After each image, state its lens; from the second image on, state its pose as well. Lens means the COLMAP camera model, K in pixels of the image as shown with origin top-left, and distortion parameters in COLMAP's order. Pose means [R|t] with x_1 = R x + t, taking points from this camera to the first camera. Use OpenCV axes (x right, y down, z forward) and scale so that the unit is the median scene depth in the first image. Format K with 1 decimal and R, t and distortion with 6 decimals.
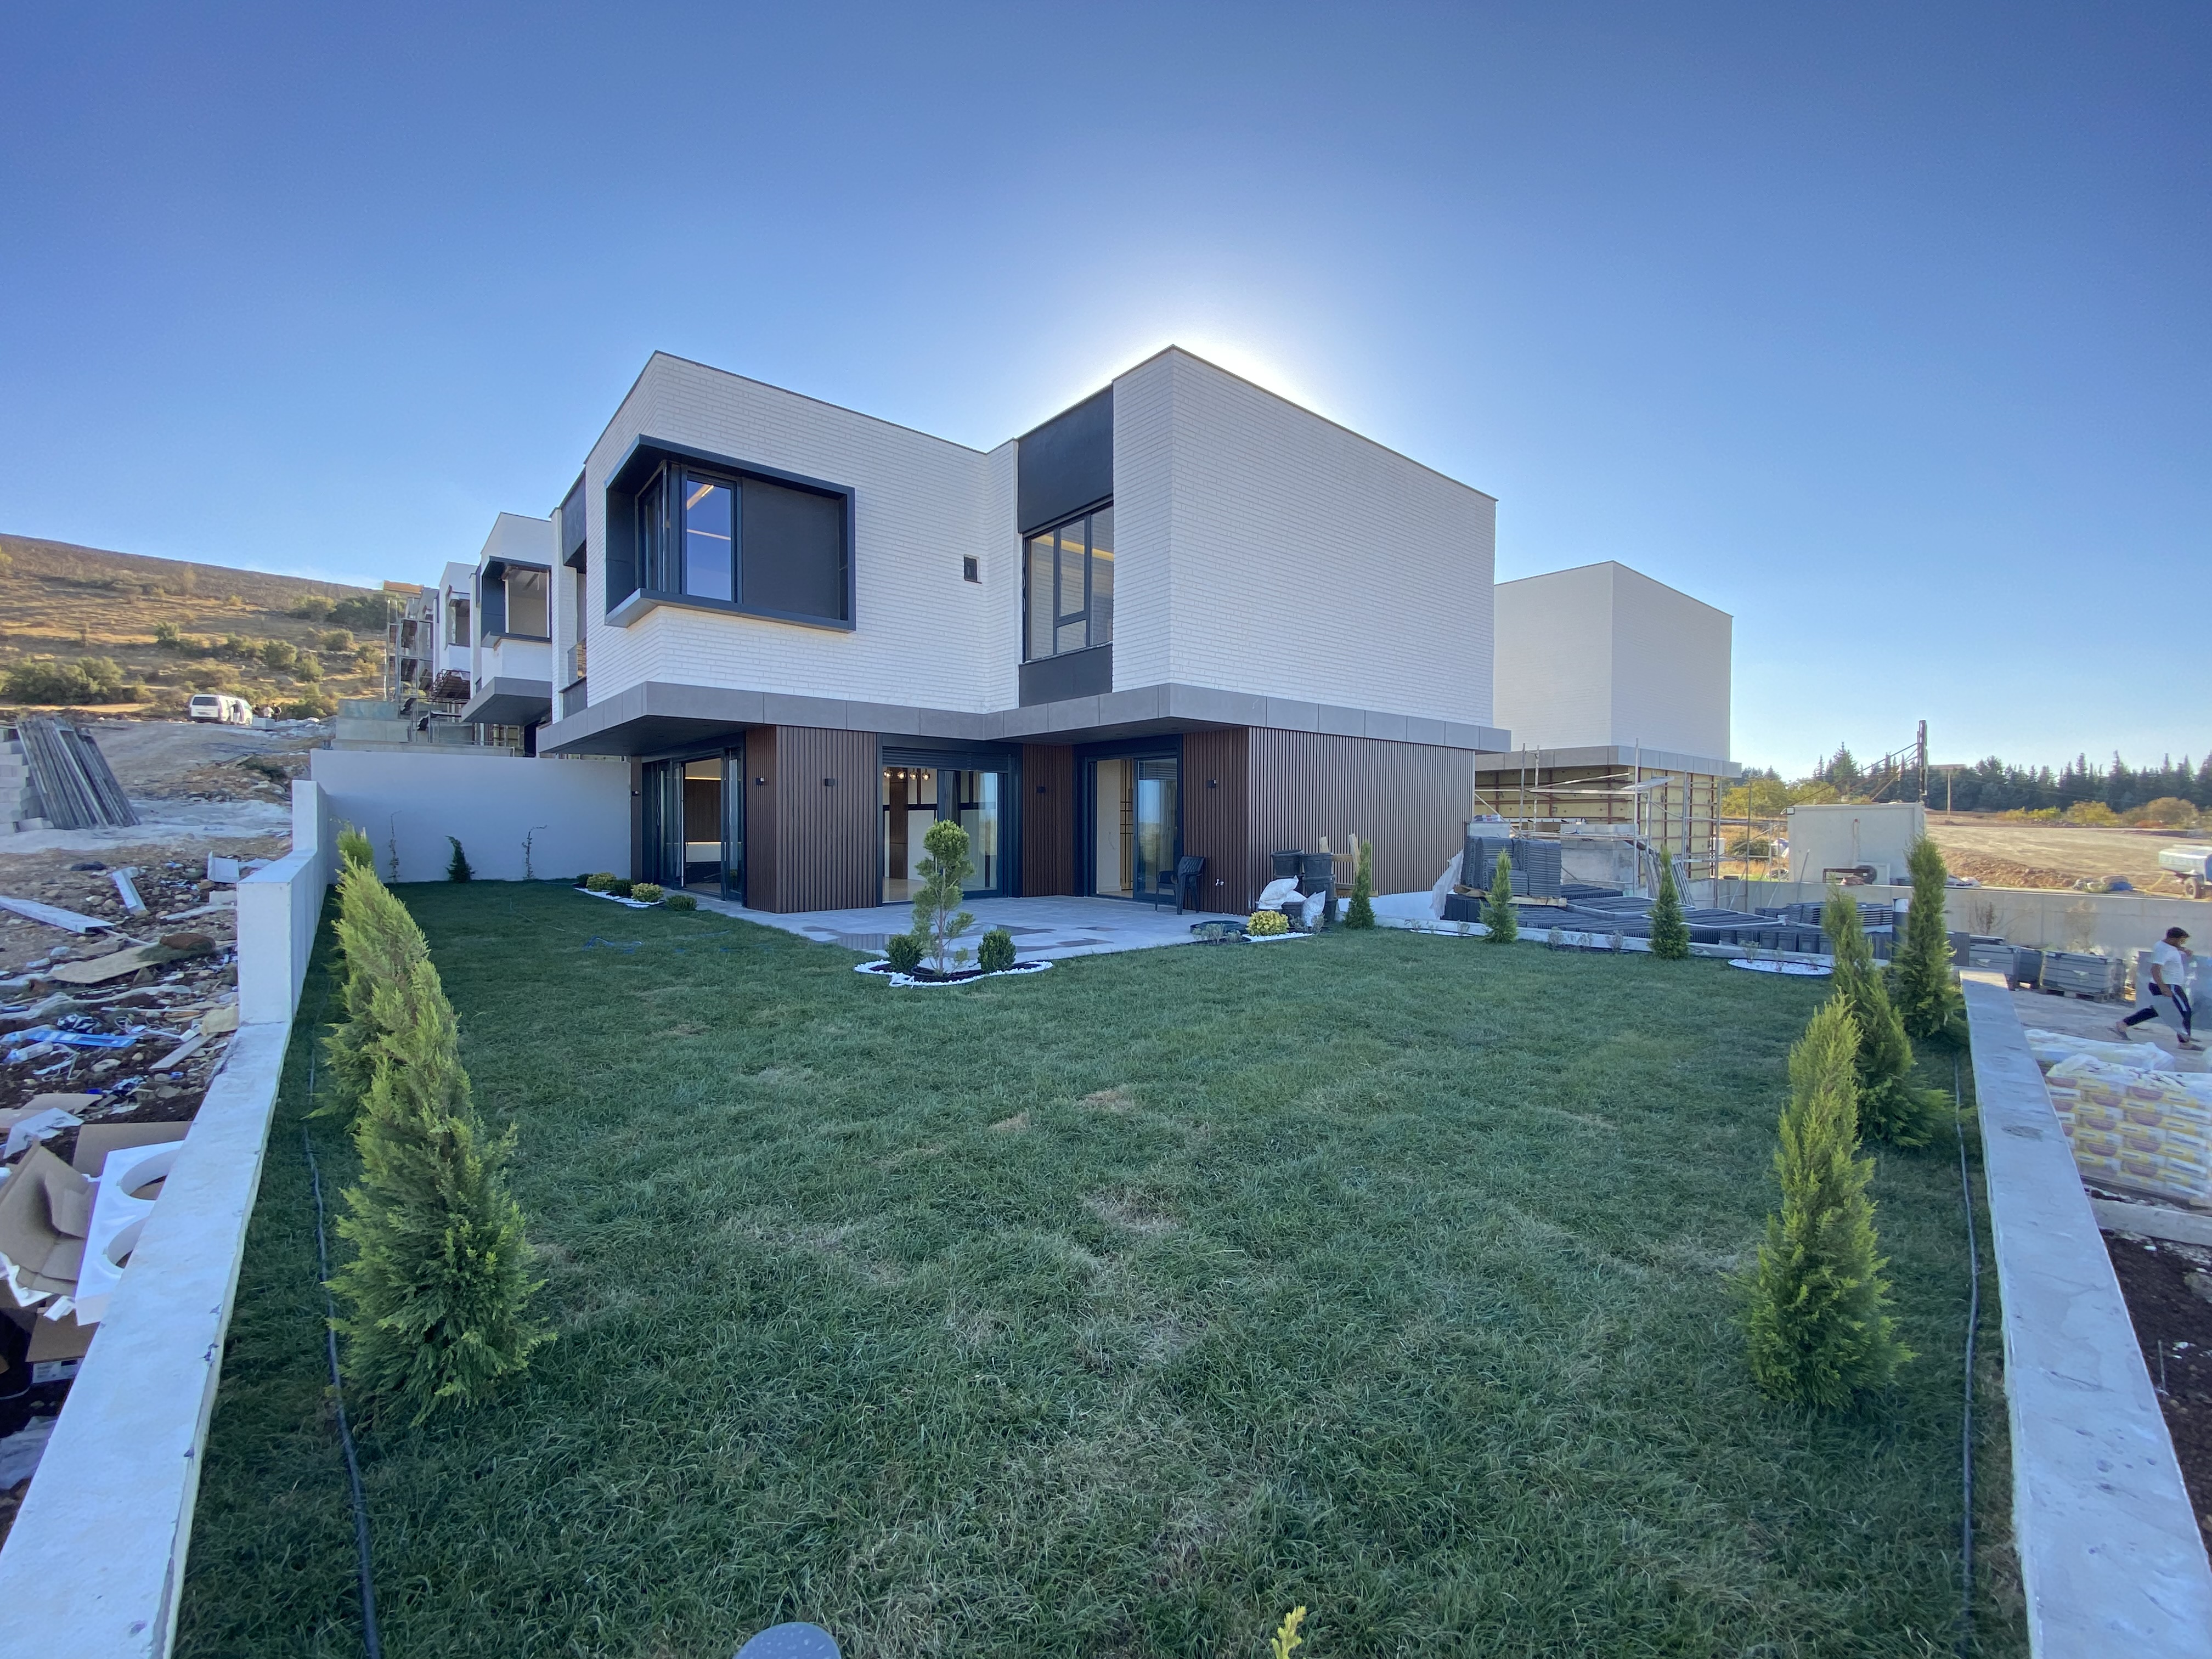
lens RADIAL K [[892.7, 0, 1100.2], [0, 892.7, 829.1], [0, 0, 1]] dist [0.028989, -0.025836]
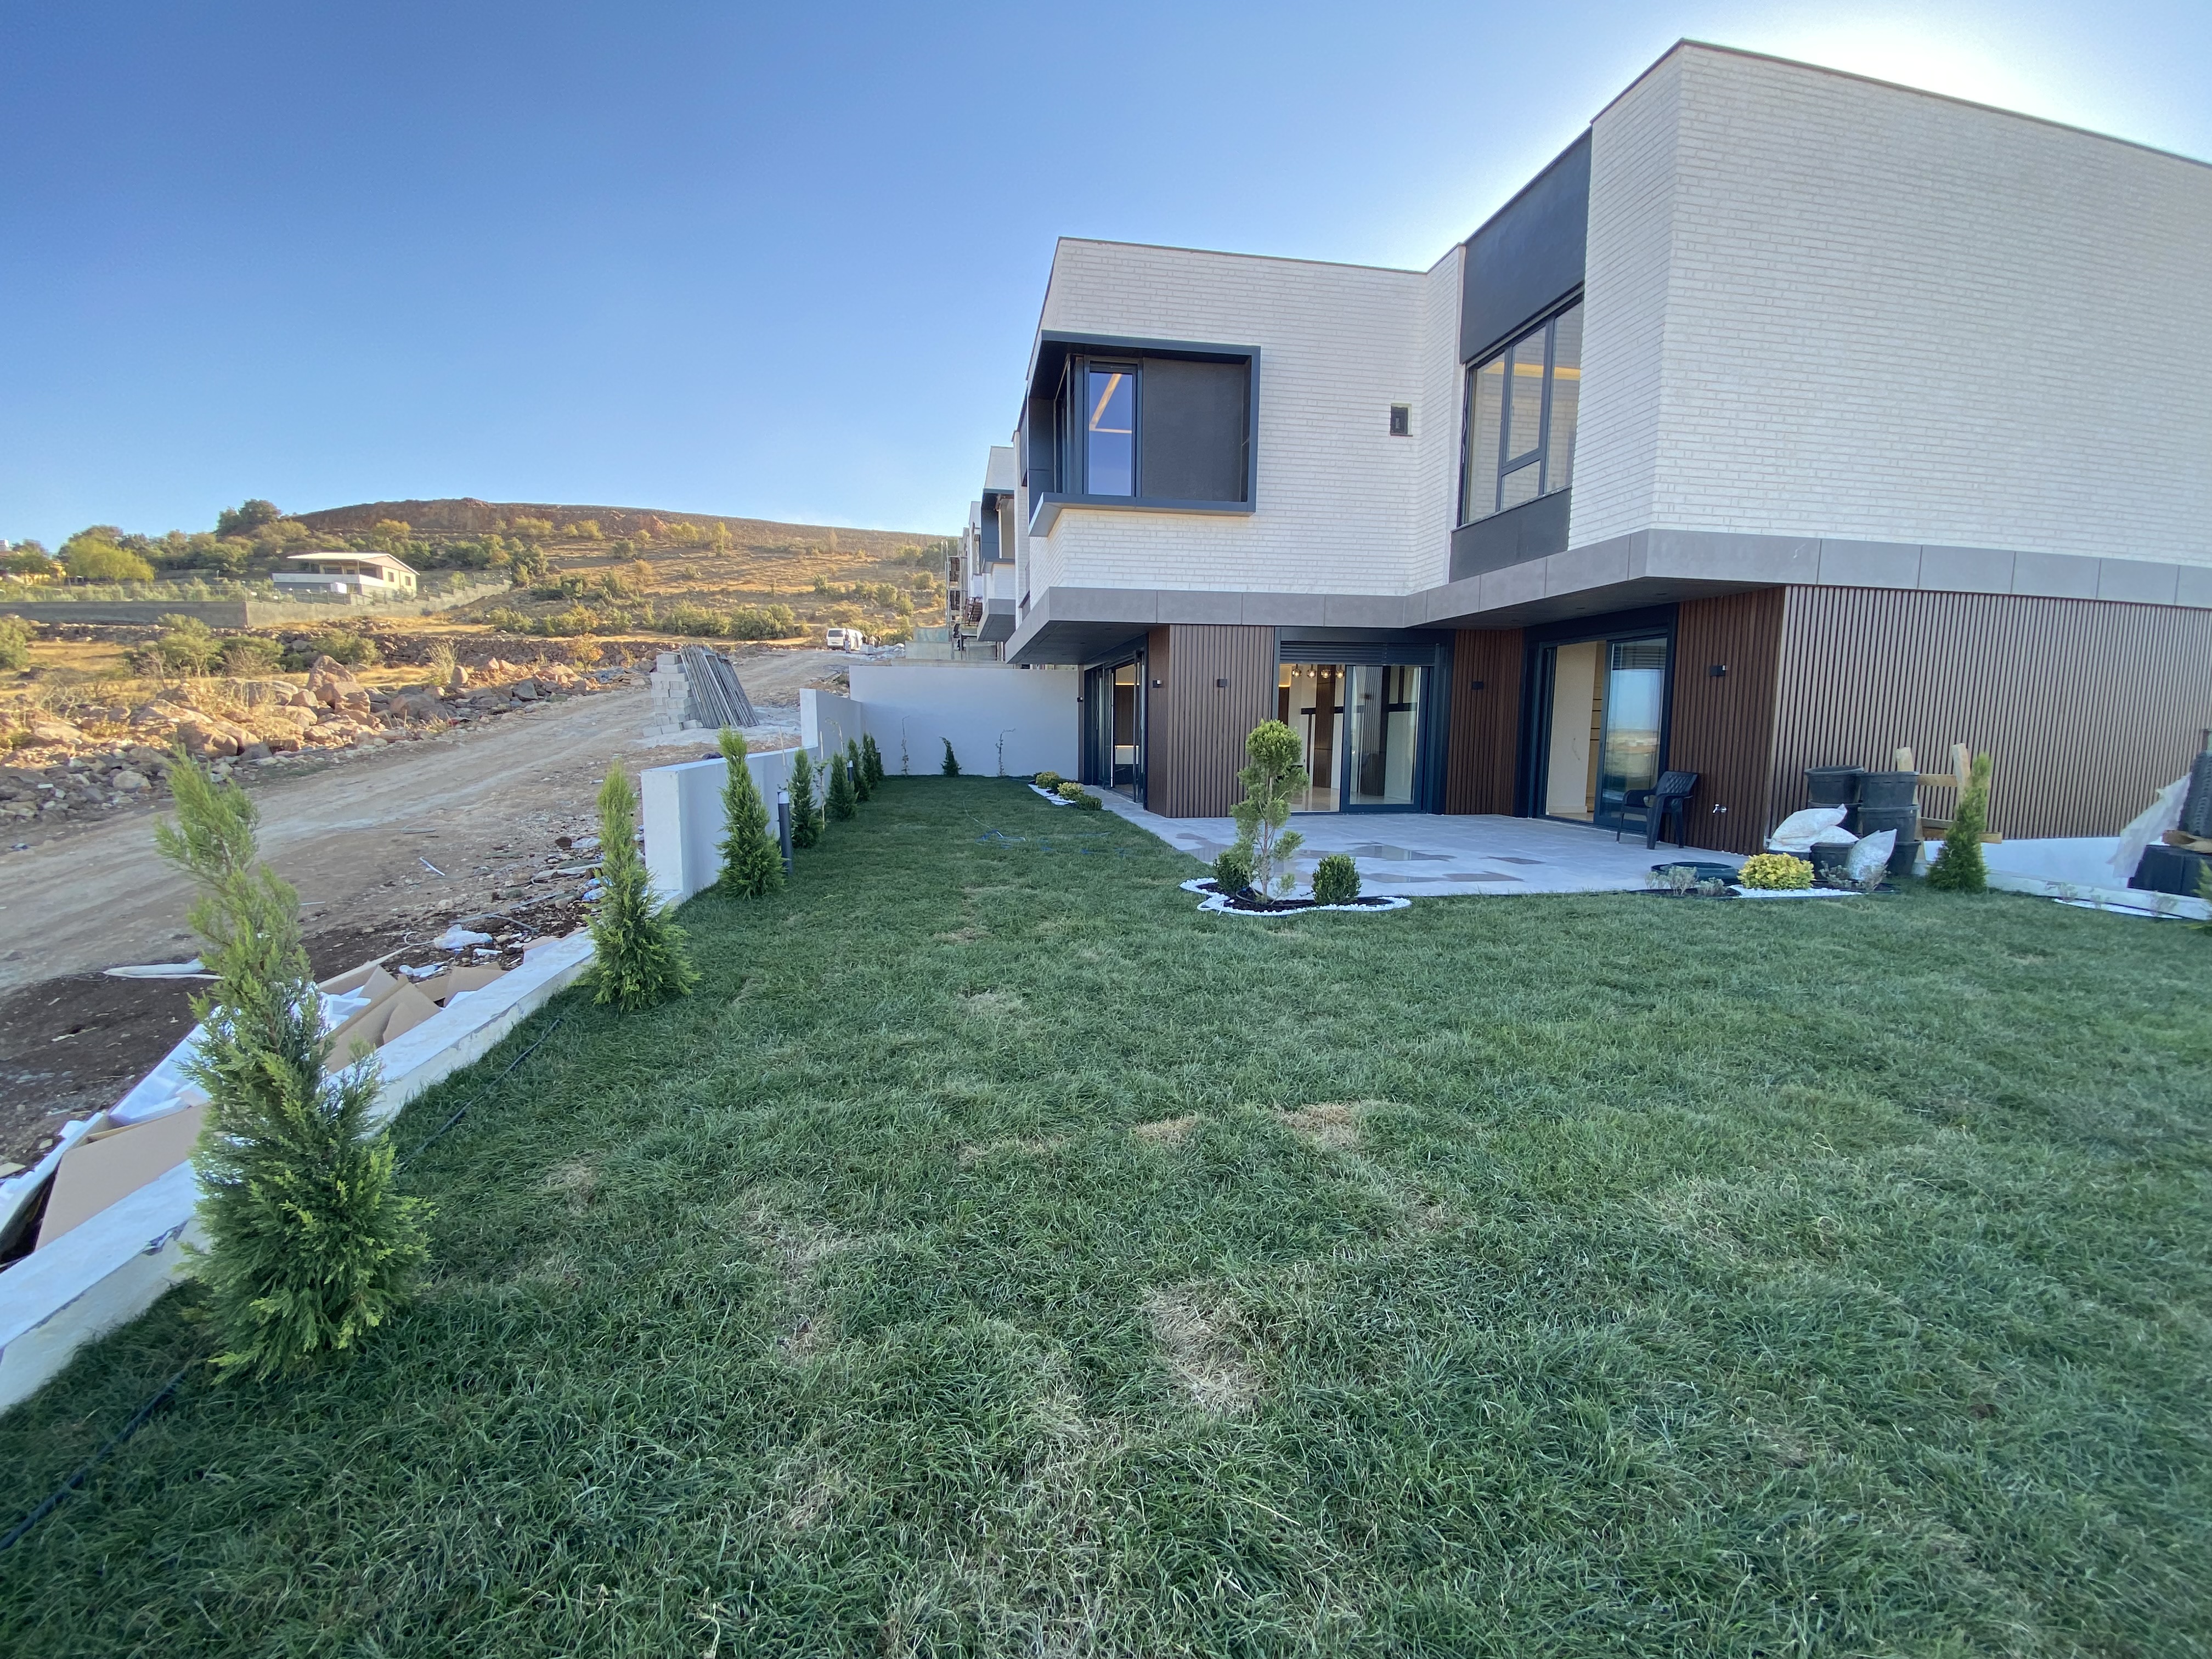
lens RADIAL K [[892.7, 0, 1100.2], [0, 892.7, 829.1], [0, 0, 1]] dist [0.028989, -0.025836]
pose [[0.865597, 0.060035, -0.497130, 0.068766], [-0.007696, 0.994265, 0.106672, 0.002681], [0.500683, -0.088509, 0.861094, 0.123563]]
